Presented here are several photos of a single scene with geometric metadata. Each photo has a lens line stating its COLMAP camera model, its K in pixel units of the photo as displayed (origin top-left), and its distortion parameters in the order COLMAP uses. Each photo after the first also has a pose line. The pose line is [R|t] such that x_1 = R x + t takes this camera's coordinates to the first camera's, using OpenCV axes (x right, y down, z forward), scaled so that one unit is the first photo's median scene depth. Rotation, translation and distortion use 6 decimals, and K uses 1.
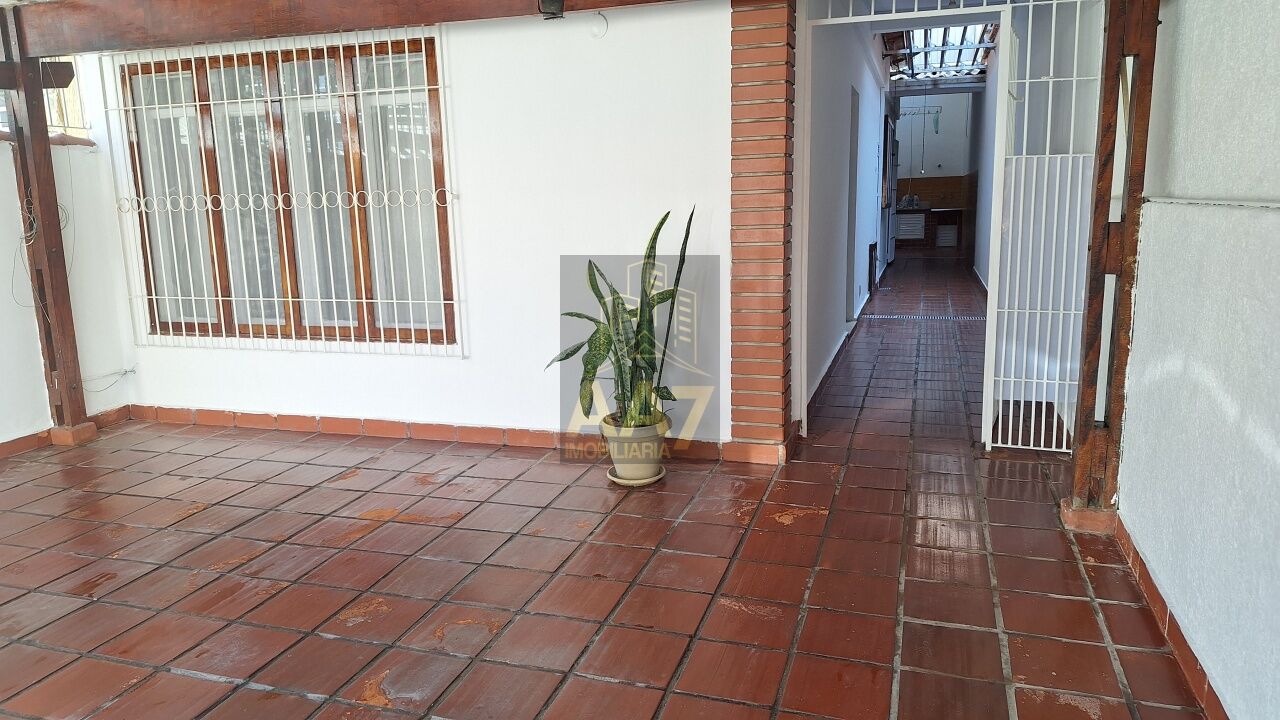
lens RADIAL K [[880.2, 0, 640.0], [0, 880.2, 360.0], [0, 0, 1]] dist [0.115644, -0.187637]
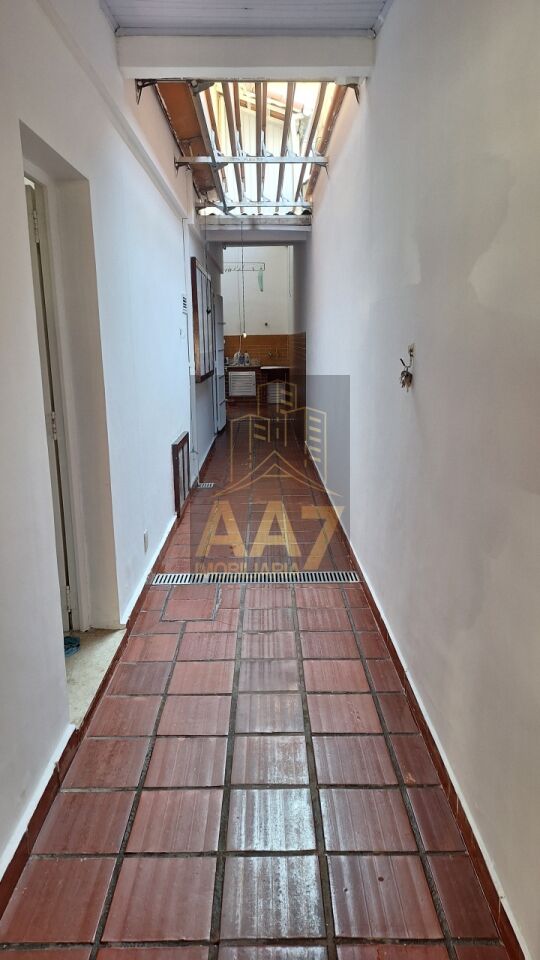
lens RADIAL K [[660.2, 0, 270.0], [0, 660.2, 480.0], [0, 0, 1]] dist [0.115644, -0.187637]
pose [[0.949280, -0.057166, 0.309192, 0.145903], [0.050406, 0.998284, 0.029815, -0.095985], [-0.310366, -0.012717, 0.950532, 0.423124]]
